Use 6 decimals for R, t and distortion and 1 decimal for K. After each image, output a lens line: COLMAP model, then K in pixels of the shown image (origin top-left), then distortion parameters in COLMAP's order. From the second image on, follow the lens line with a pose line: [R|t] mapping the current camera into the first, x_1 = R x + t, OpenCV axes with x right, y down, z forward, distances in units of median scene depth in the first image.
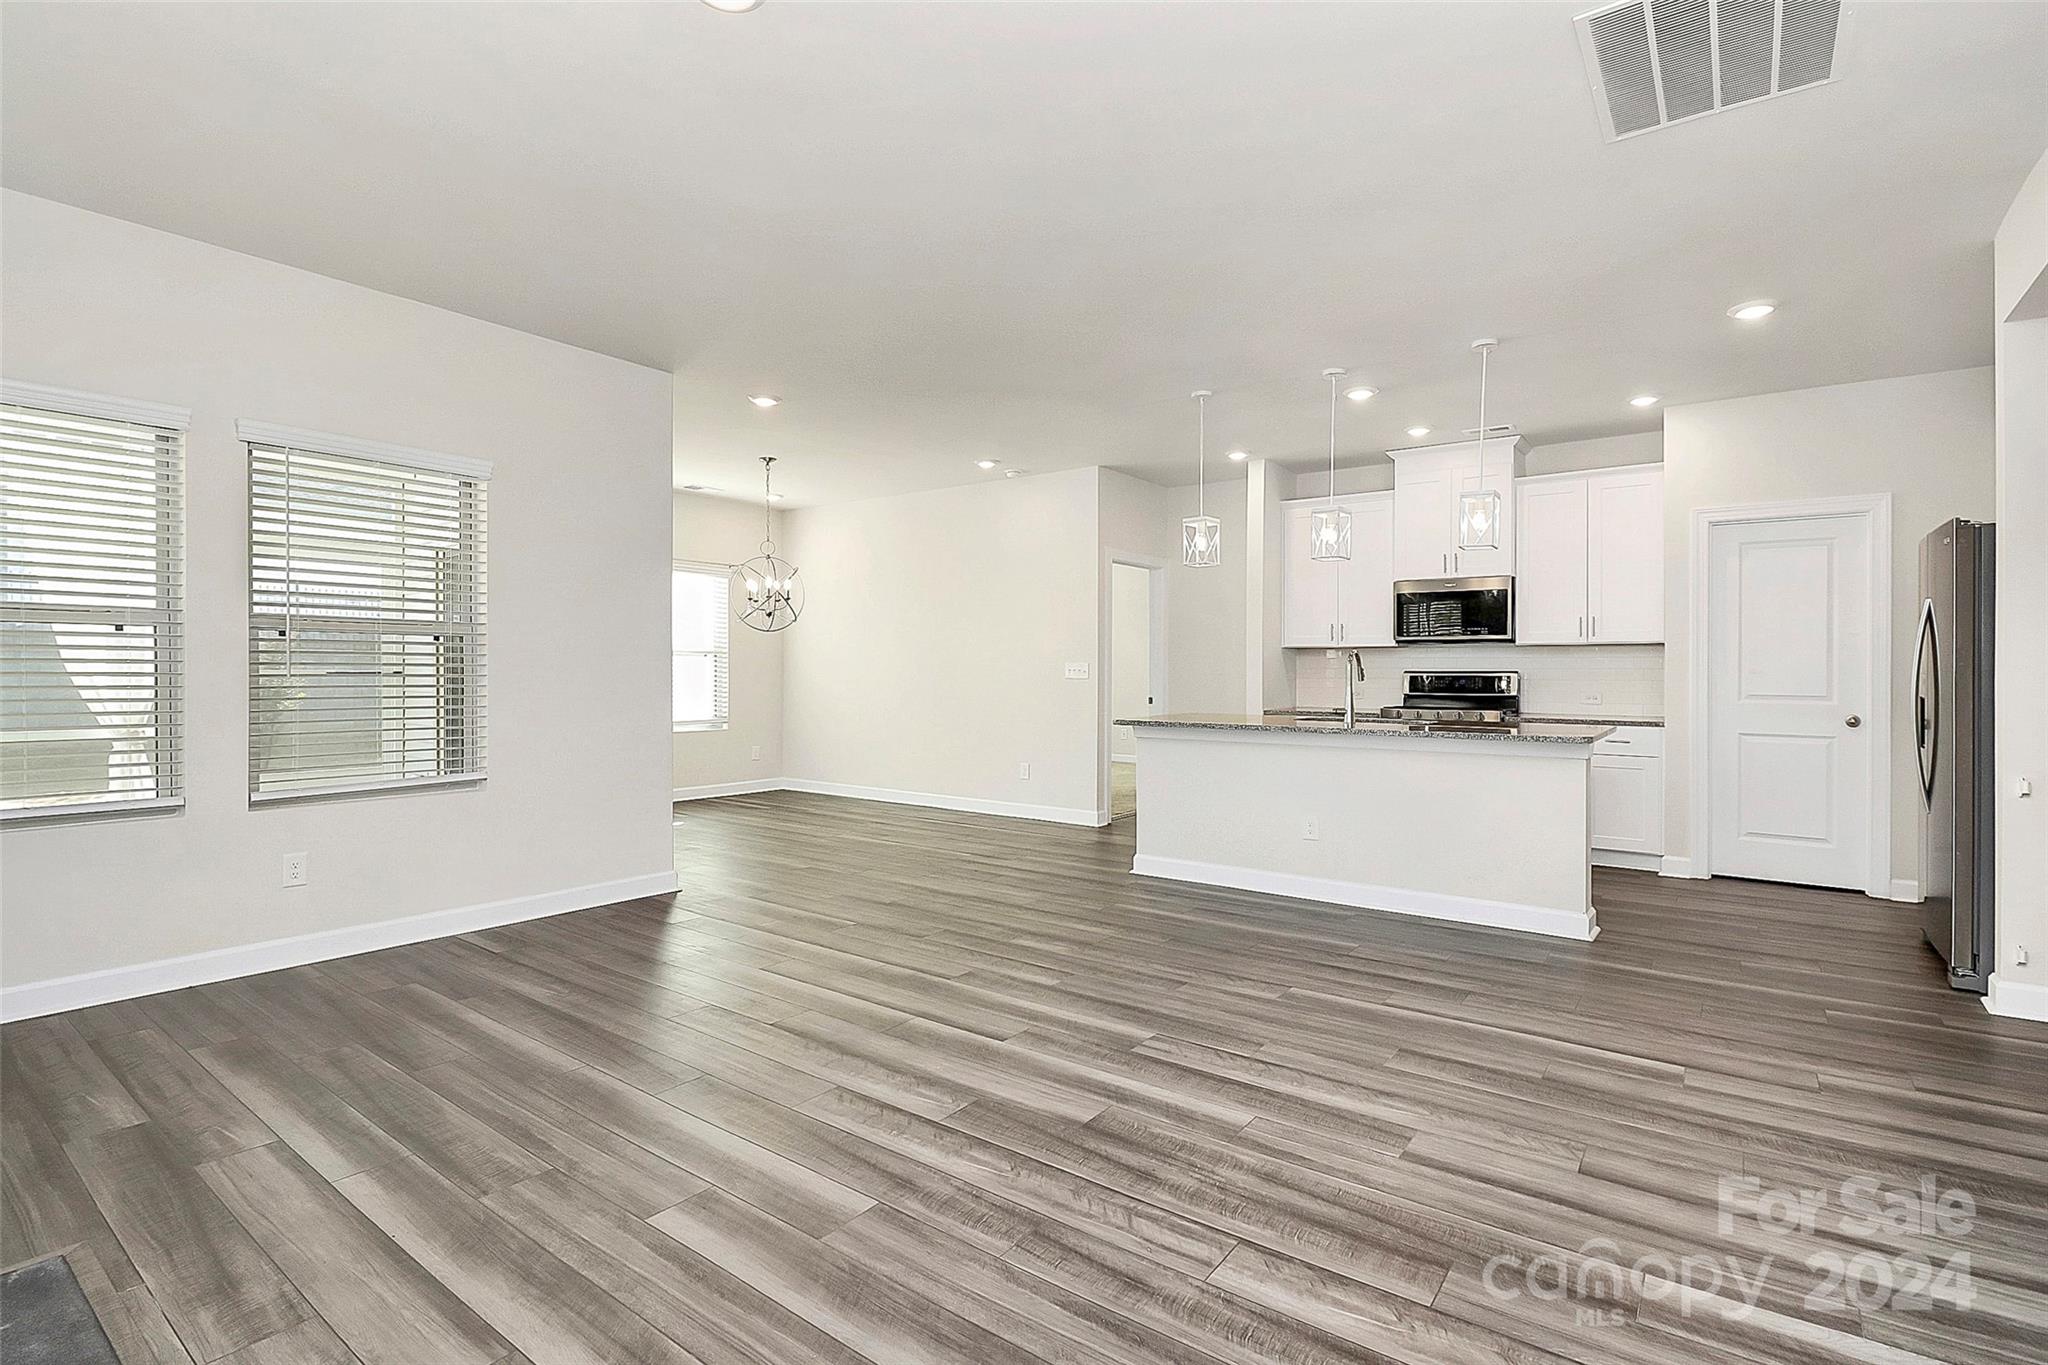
lens RADIAL K [[977.5, 0, 1024.5], [0, 977.5, 685.4], [0, 0, 1]] dist [-0.010492, -0.000243]
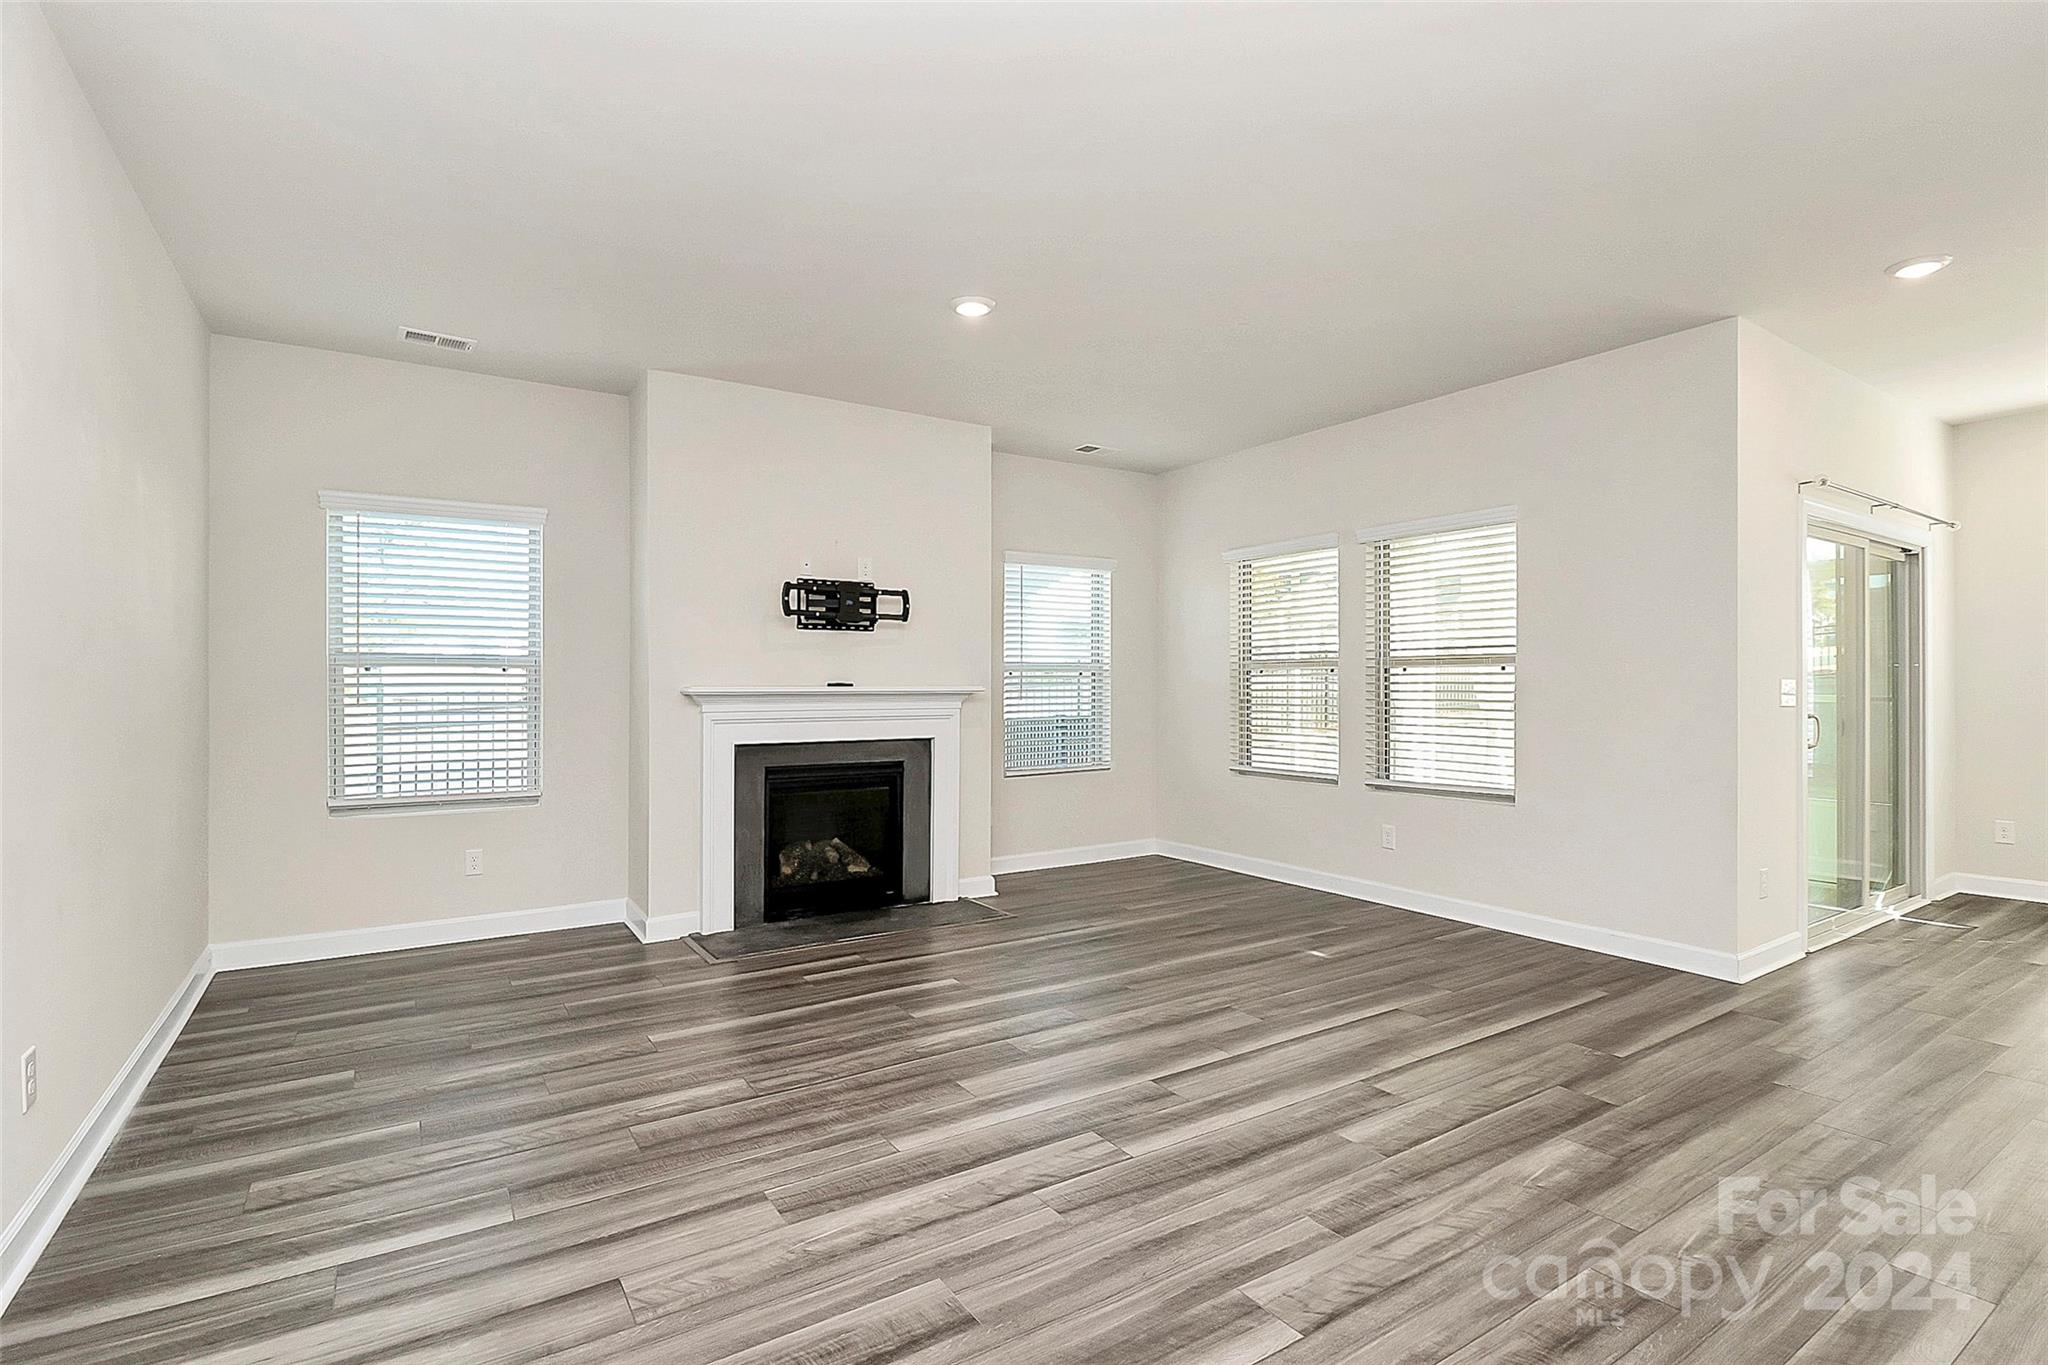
lens RADIAL K [[977.5, 0, 1024.5], [0, 977.5, 685.4], [0, 0, 1]] dist [-0.010492, -0.000243]
pose [[-0.356285, -0.003390, -0.934371, 1.075245], [-0.013998, 0.999901, 0.001710, -0.035685], [0.934272, 0.013689, -0.356297, 1.404303]]
